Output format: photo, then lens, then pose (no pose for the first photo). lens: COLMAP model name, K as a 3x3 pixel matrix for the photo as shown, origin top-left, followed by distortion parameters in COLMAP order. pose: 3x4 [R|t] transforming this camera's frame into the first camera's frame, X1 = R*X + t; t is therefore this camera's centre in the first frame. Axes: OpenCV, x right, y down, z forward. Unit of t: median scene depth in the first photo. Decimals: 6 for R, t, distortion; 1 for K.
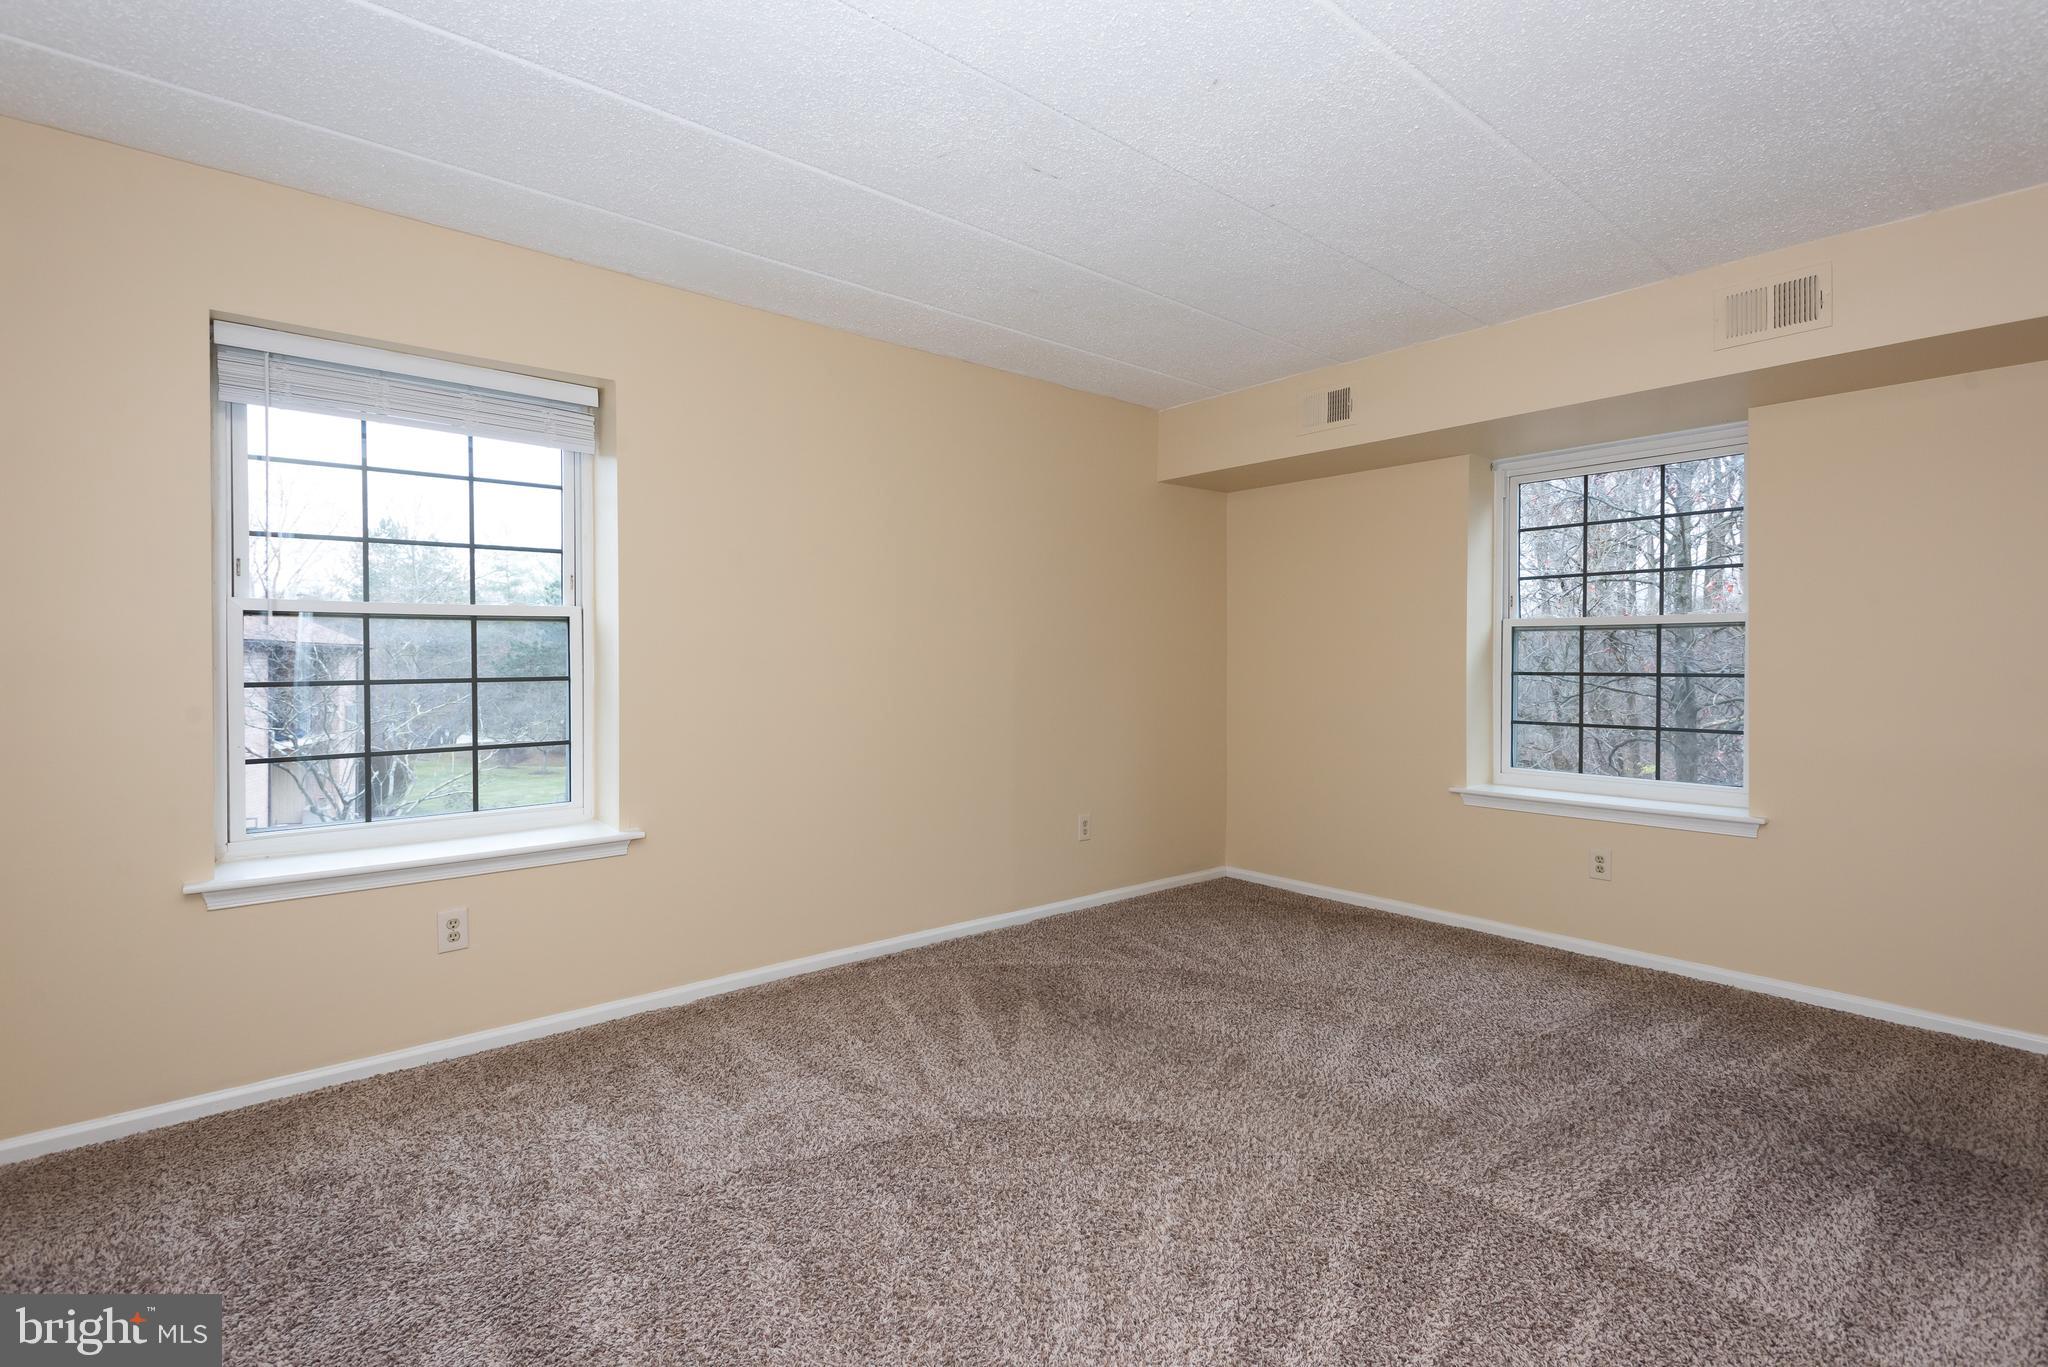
lens RADIAL K [[975.3, 0, 1081.4], [0, 975.3, 664.8], [0, 0, 1]] dist [0.022234, -0.006424]
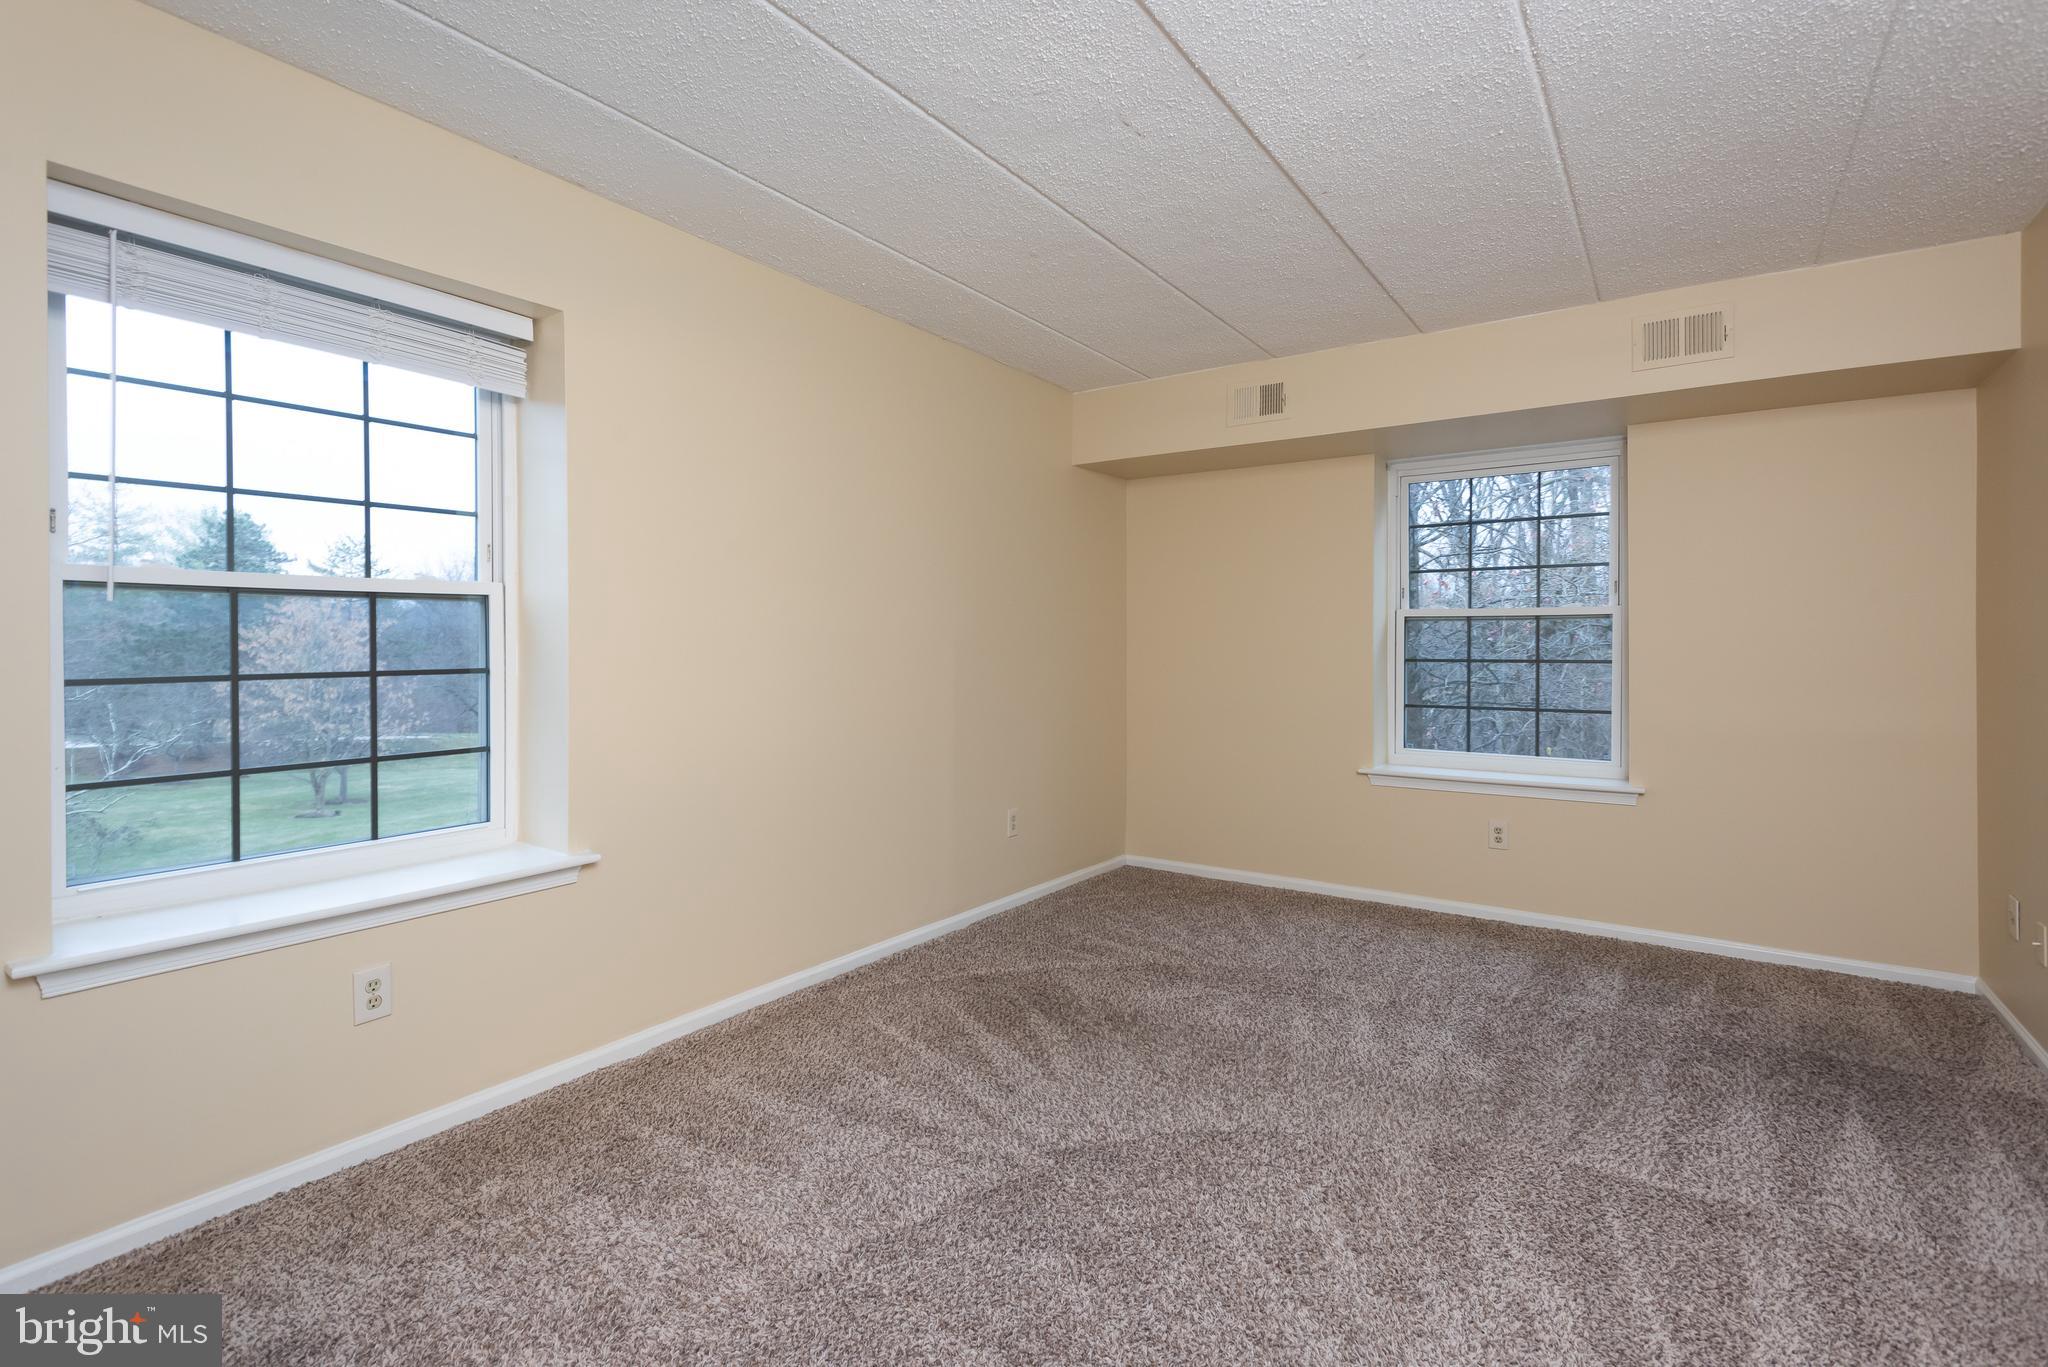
lens RADIAL K [[975.3, 0, 1133.9], [0, 975.3, 653.7], [0, 0, 1]] dist [0.022234, -0.006424]
pose [[0.967394, -0.000497, 0.253274, -0.223878], [-0.000022, 0.999998, 0.002045, -0.002088], [-0.253275, -0.001984, 0.967392, 0.078588]]
